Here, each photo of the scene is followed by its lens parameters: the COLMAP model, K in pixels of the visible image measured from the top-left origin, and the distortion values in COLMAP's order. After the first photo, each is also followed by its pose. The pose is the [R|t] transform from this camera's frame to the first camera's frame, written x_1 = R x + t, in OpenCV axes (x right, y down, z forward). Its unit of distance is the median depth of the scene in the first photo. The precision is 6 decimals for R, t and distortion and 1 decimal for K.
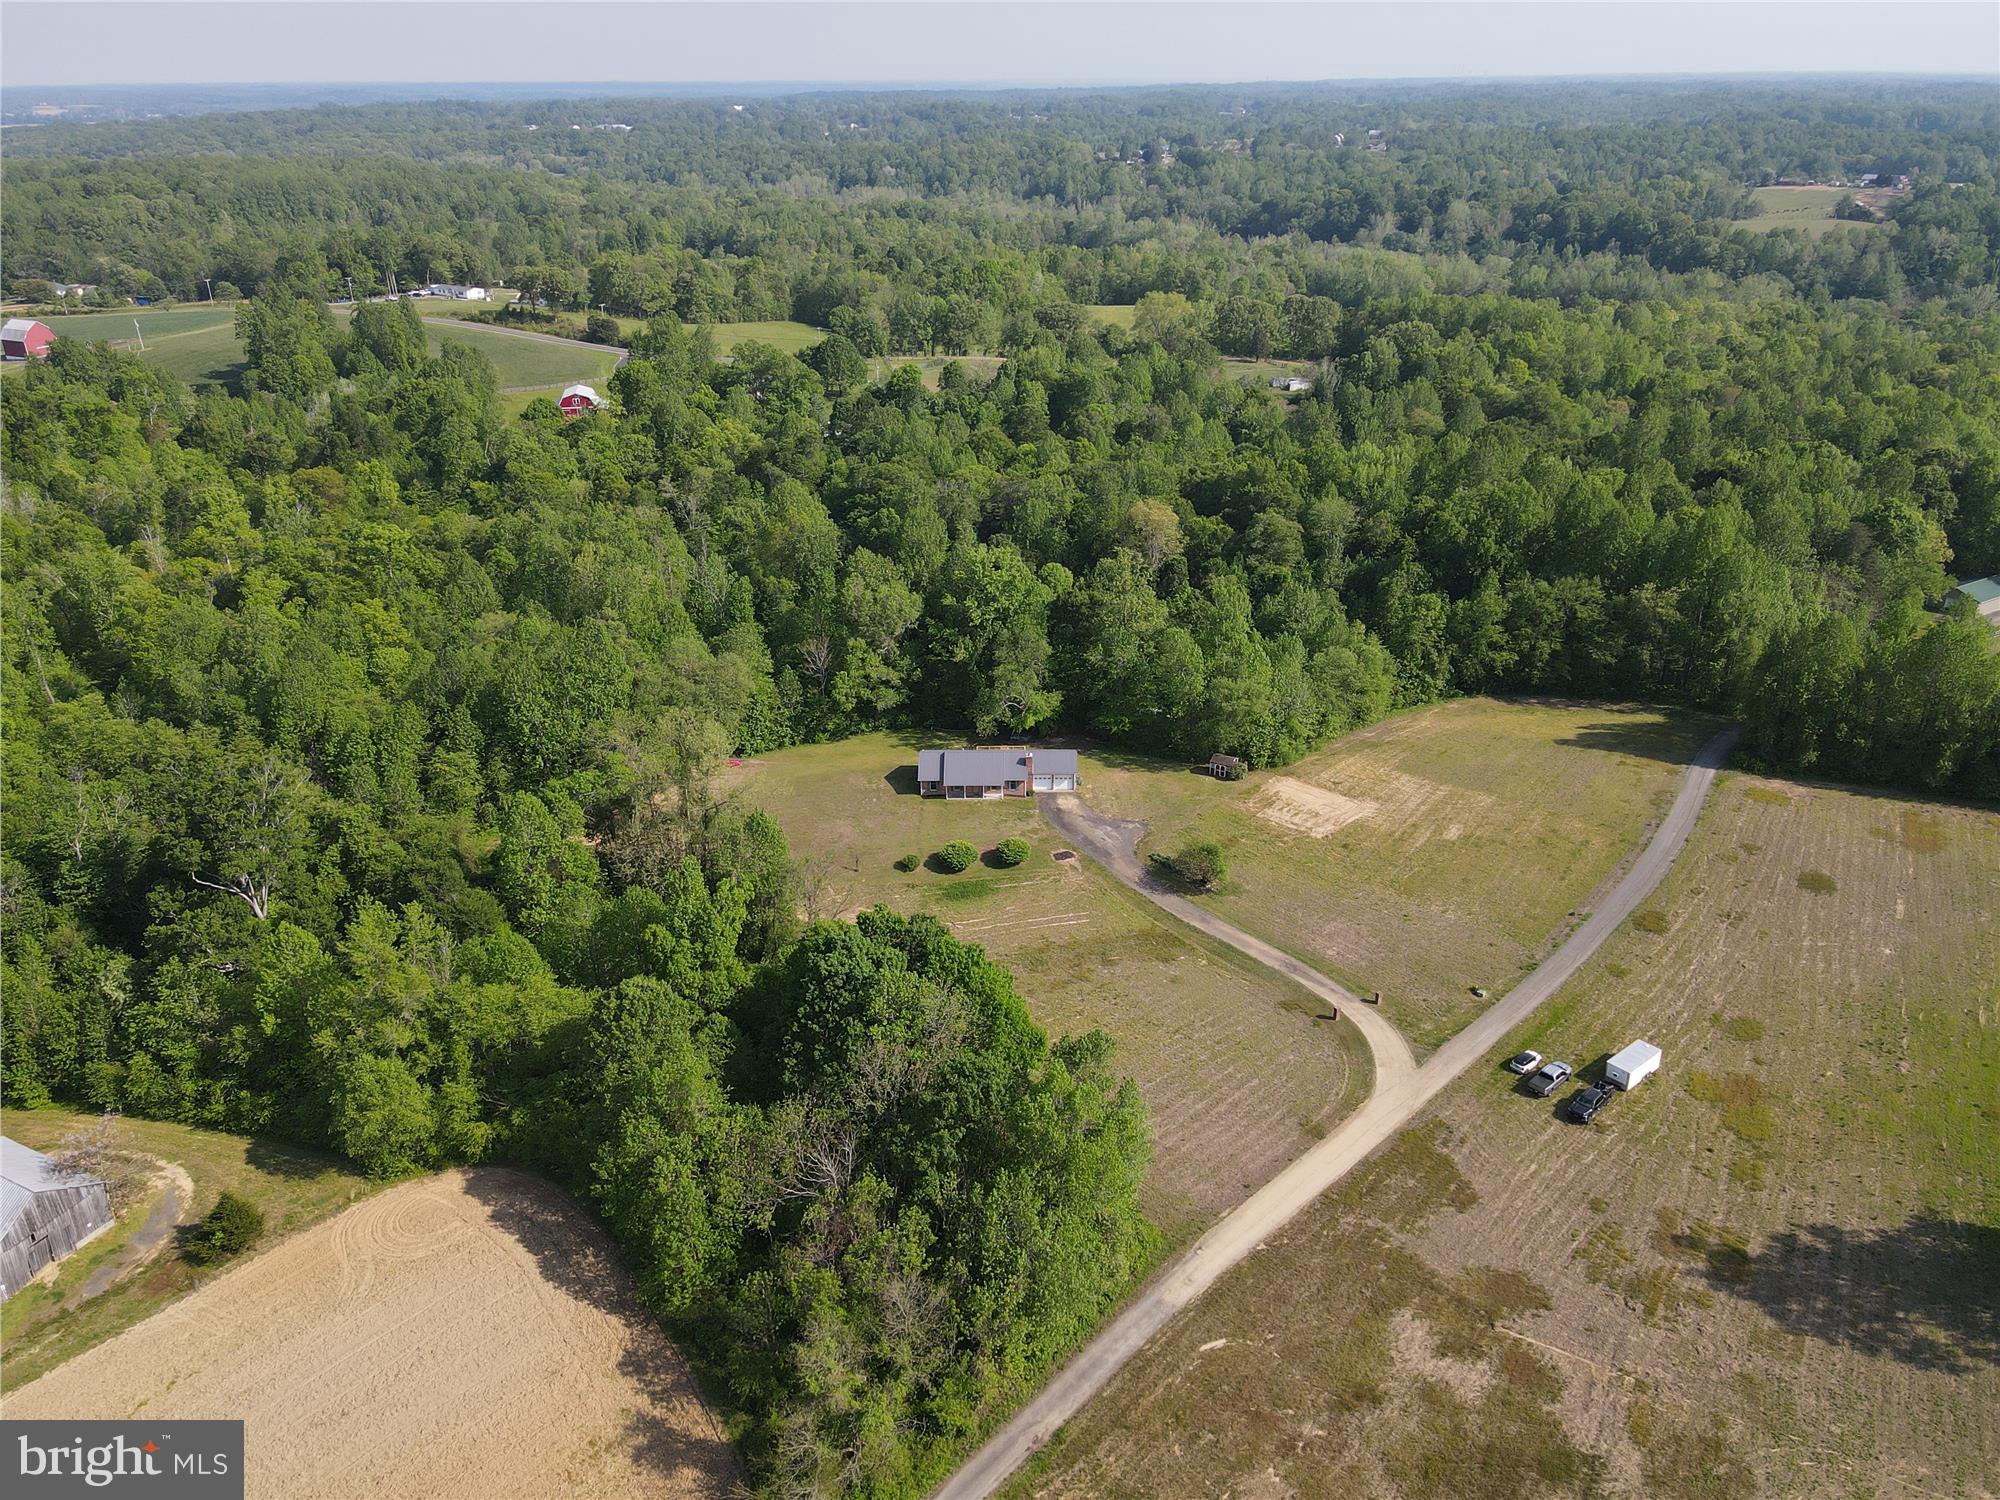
lens RADIAL K [[1463.8, 0, 1000.0], [0, 1463.8, 750.0], [0, 0, 1]] dist [-0.000881, 0.038574]
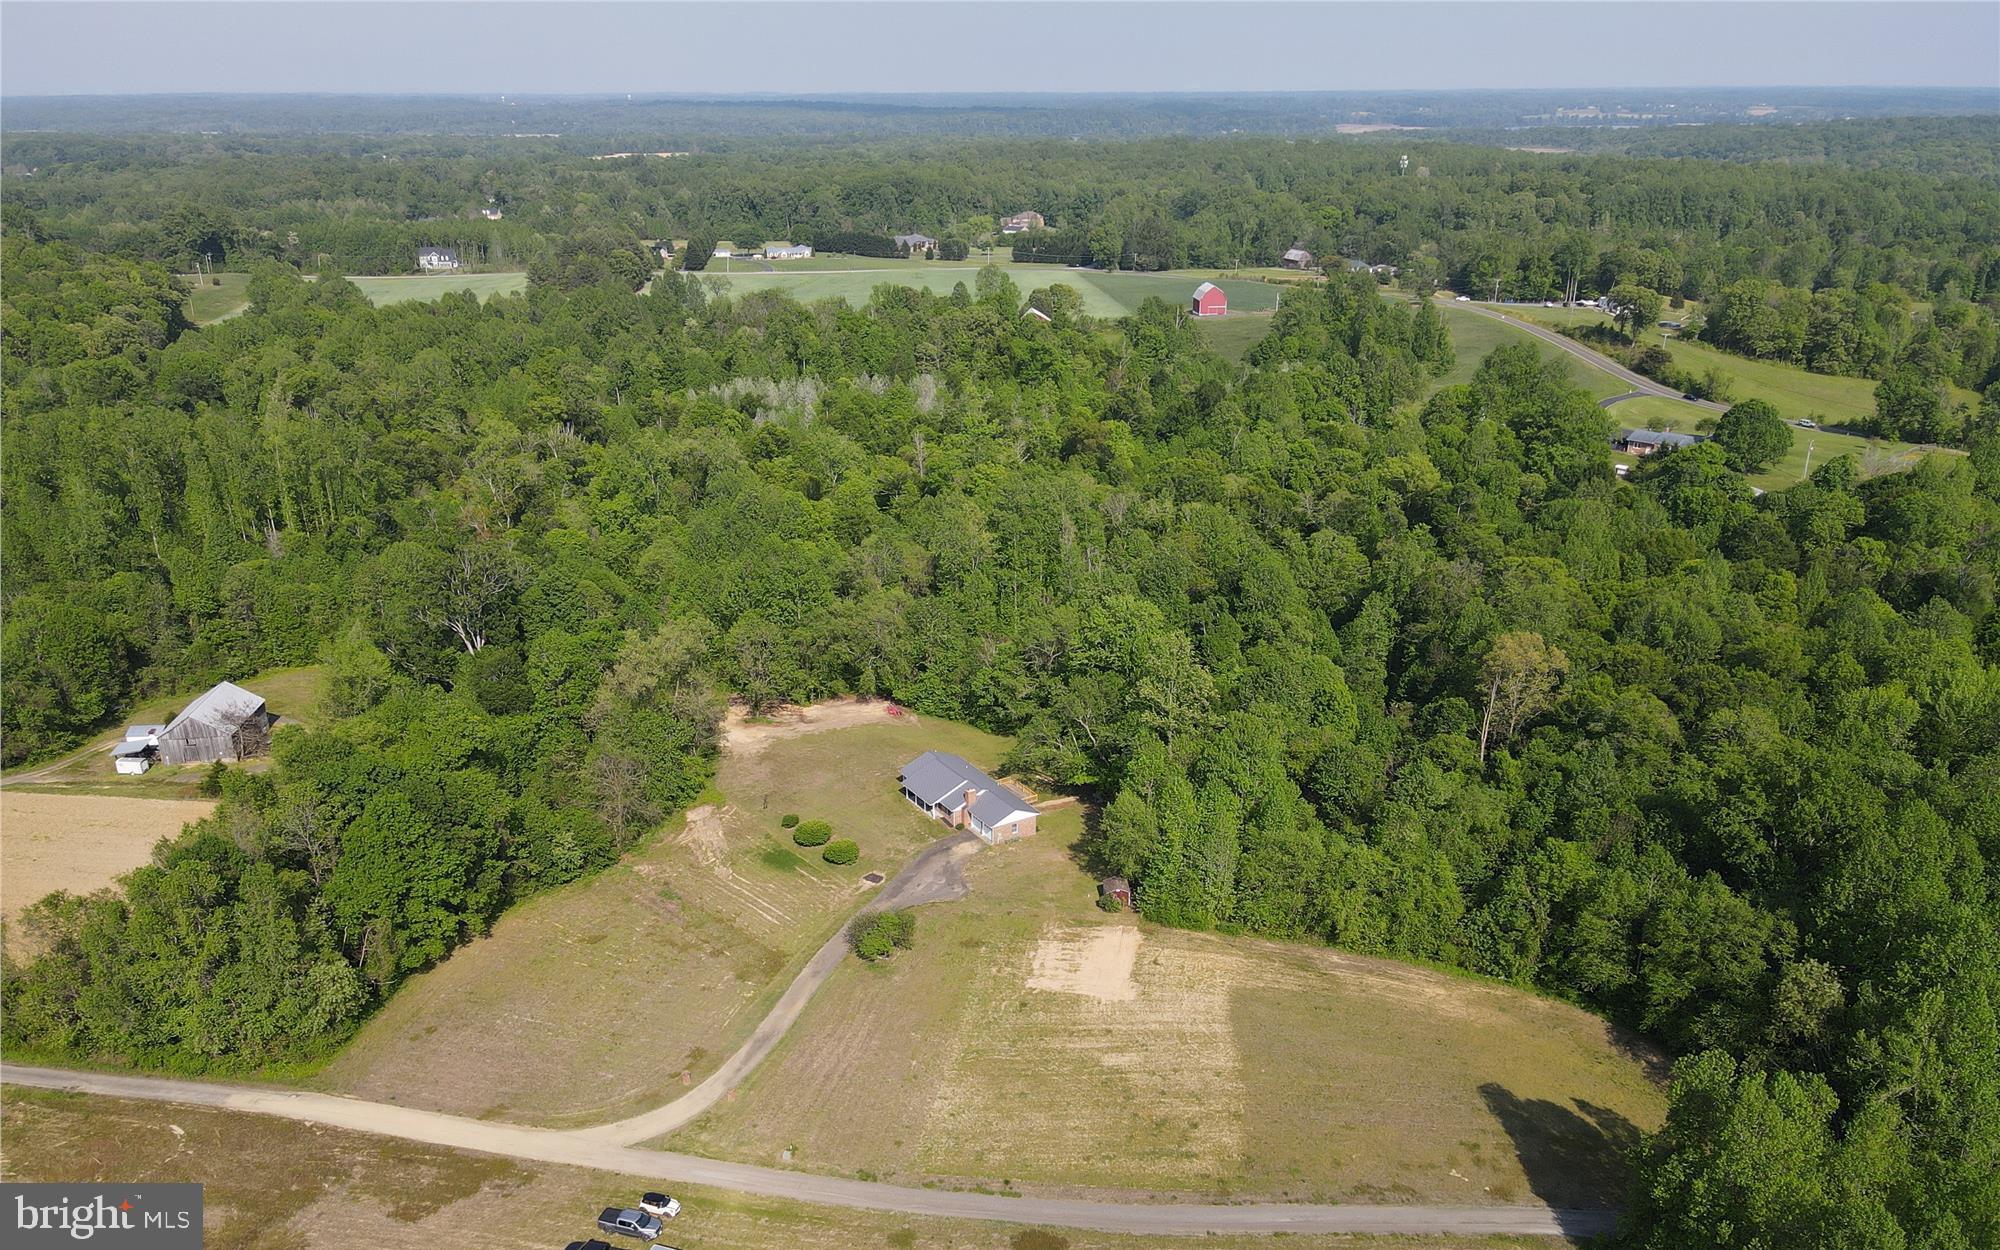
lens RADIAL K [[1456.8, 0, 999.2], [0, 1456.8, 764.3], [0, 0, 1]] dist [0.015118, 0.008053]
pose [[0.535908, 0.361769, -0.762841, 0.821981], [-0.353355, 0.916710, 0.186503, -0.215847], [0.766775, 0.169605, 0.619105, 0.432948]]
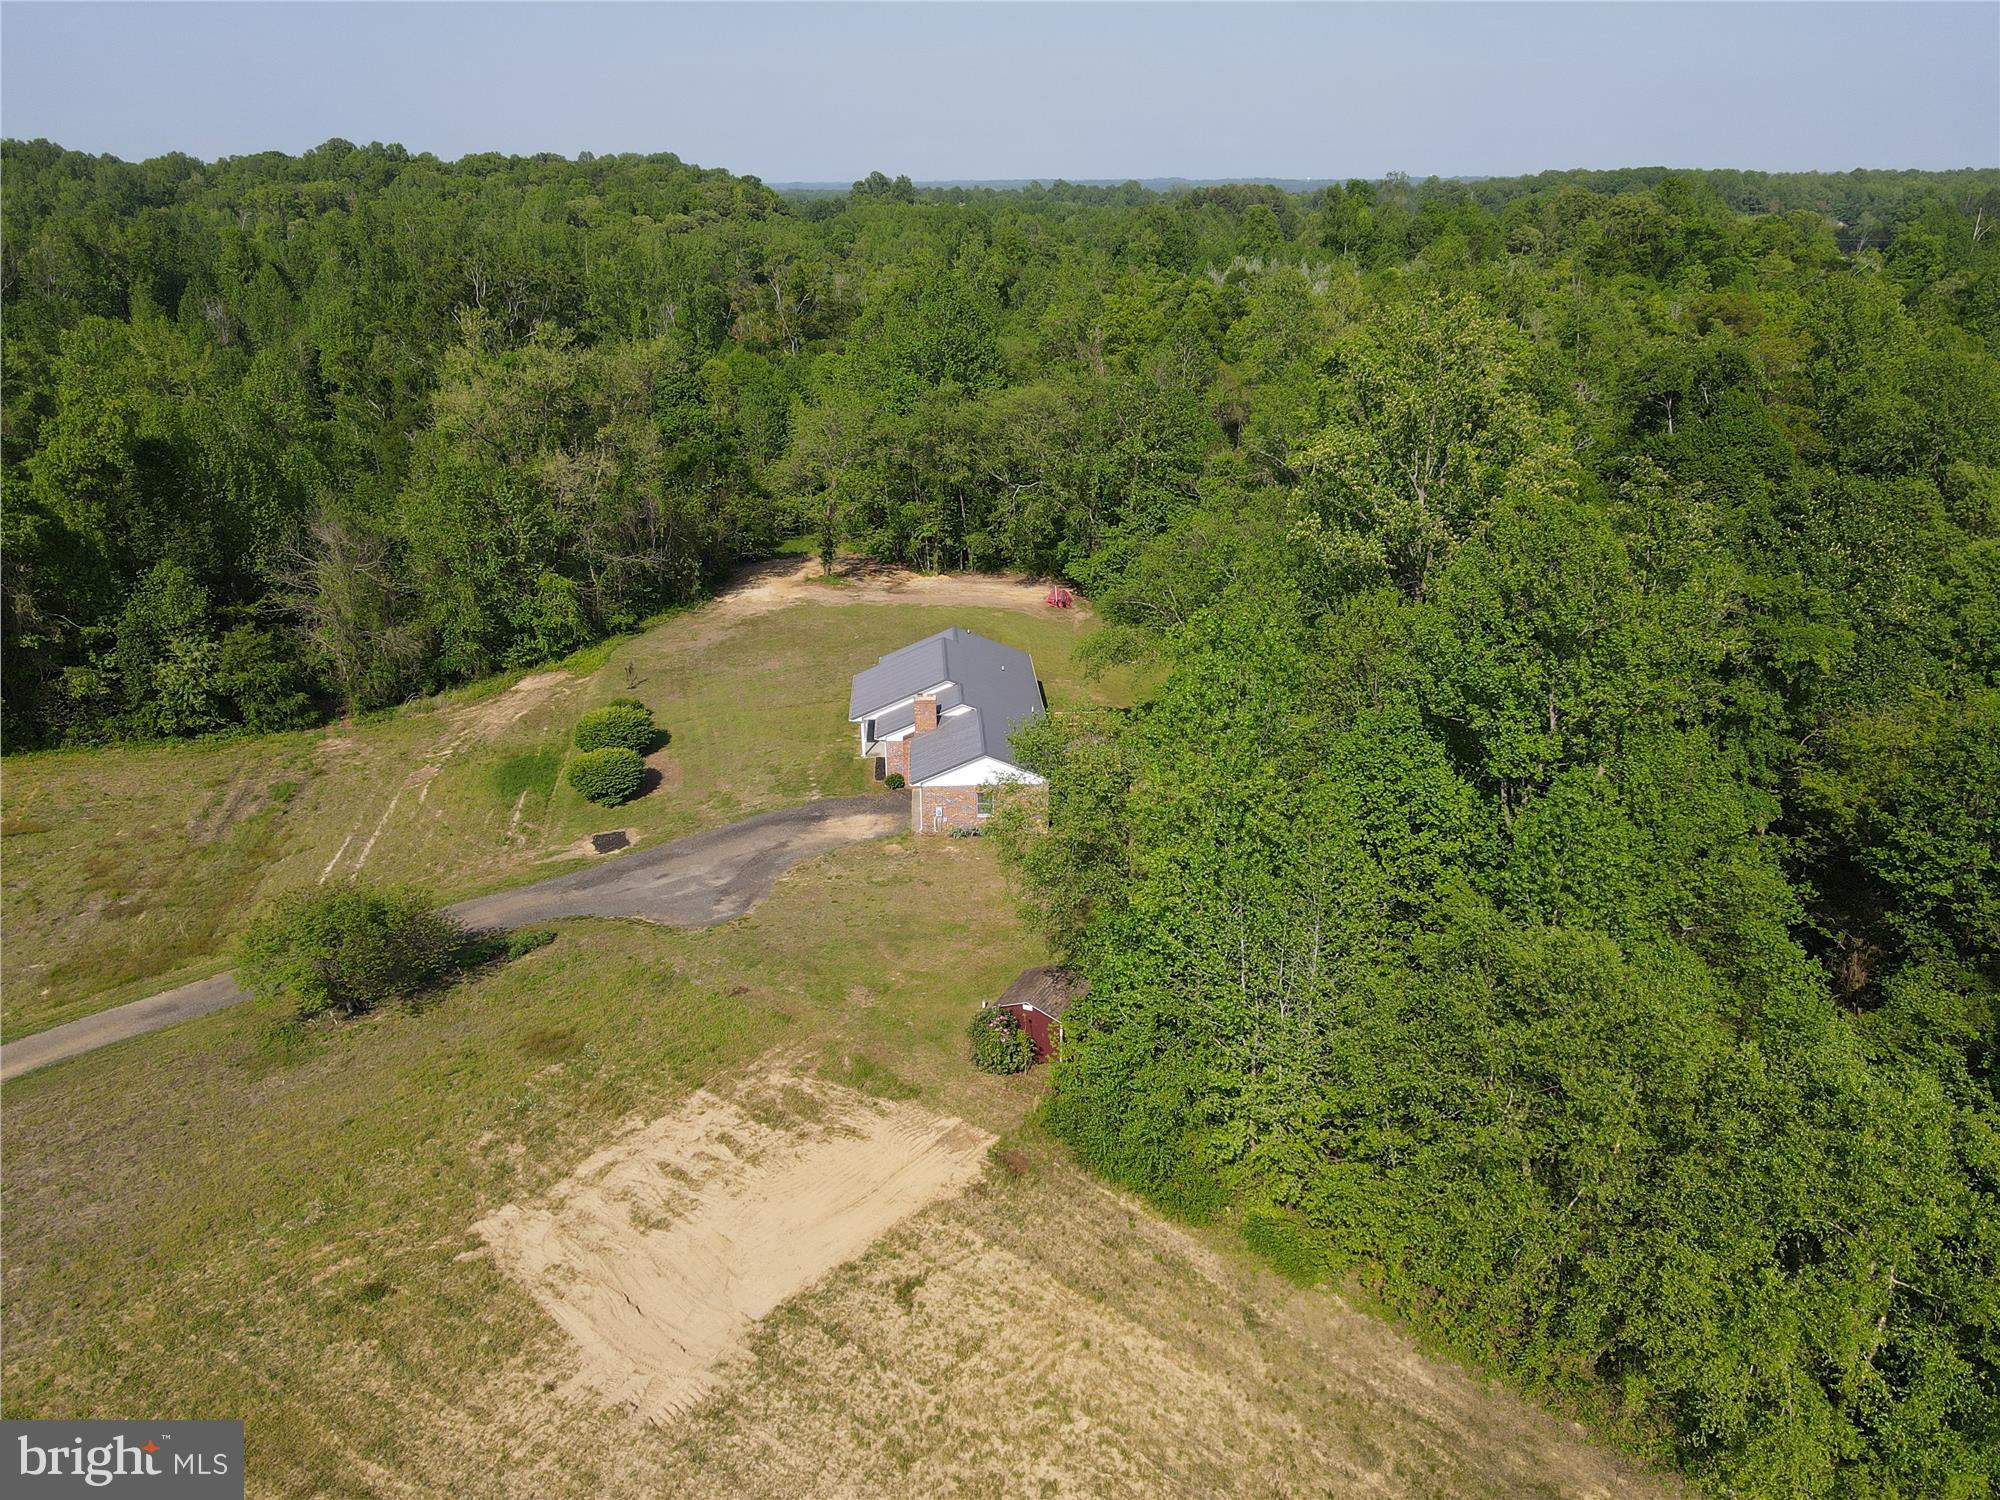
lens RADIAL K [[1463.8, 0, 1000.0], [0, 1463.8, 750.0], [0, 0, 1]] dist [-0.000881, 0.038574]
pose [[0.064615, 0.368981, -0.927188, 0.430437], [-0.413214, 0.855625, 0.311705, -0.127840], [0.908339, 0.362986, 0.207754, 1.002794]]
